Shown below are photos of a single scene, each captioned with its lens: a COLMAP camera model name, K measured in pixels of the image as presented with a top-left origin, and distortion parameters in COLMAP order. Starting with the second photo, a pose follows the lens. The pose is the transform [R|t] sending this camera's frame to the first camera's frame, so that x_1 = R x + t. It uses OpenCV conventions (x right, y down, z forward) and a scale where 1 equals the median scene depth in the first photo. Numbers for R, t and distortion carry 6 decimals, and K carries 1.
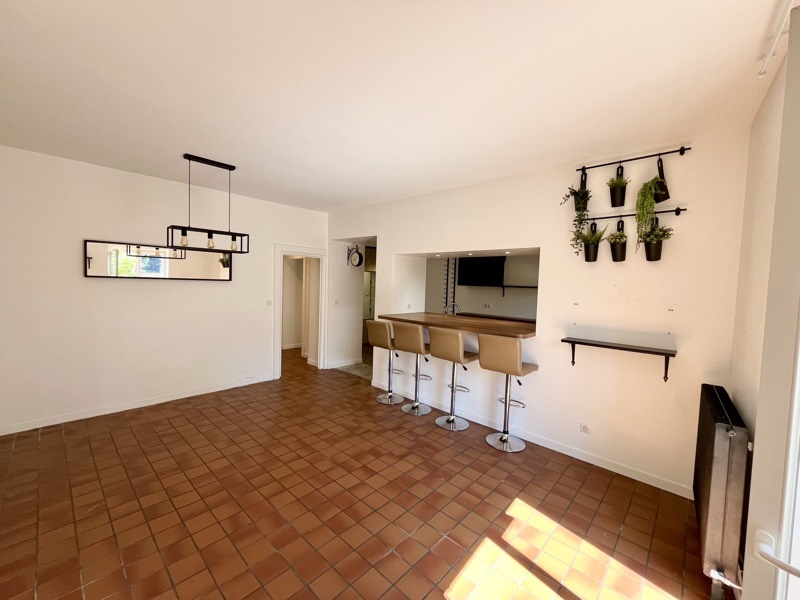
lens RADIAL K [[325.6, 0, 400.0], [0, 325.6, 300.0], [0, 0, 1]] dist [0.000260, 0.000196]
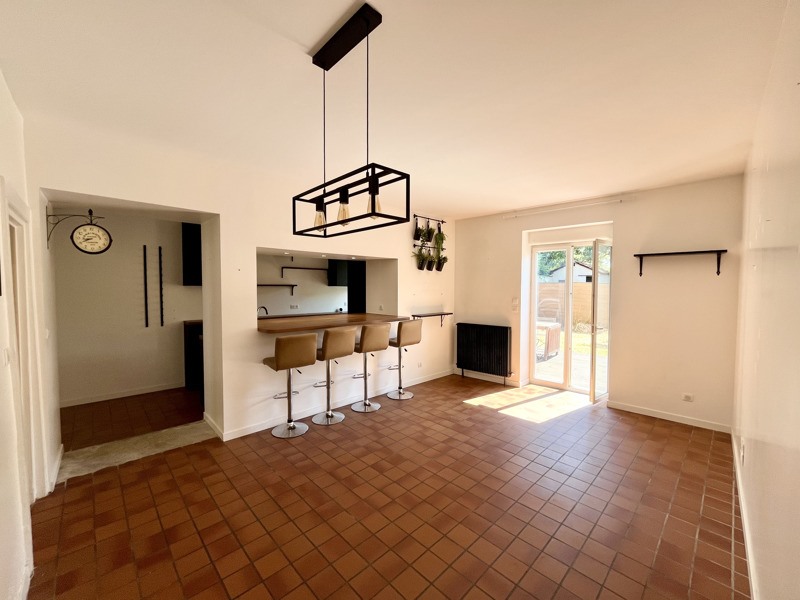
lens RADIAL K [[325.6, 0, 400.0], [0, 325.6, 300.0], [0, 0, 1]] dist [0.000260, 0.000196]
pose [[0.057949, -0.075028, 0.995496, -1.077961], [0.050223, 0.996128, 0.072152, -0.080046], [-0.997055, 0.045816, 0.061492, 0.913001]]
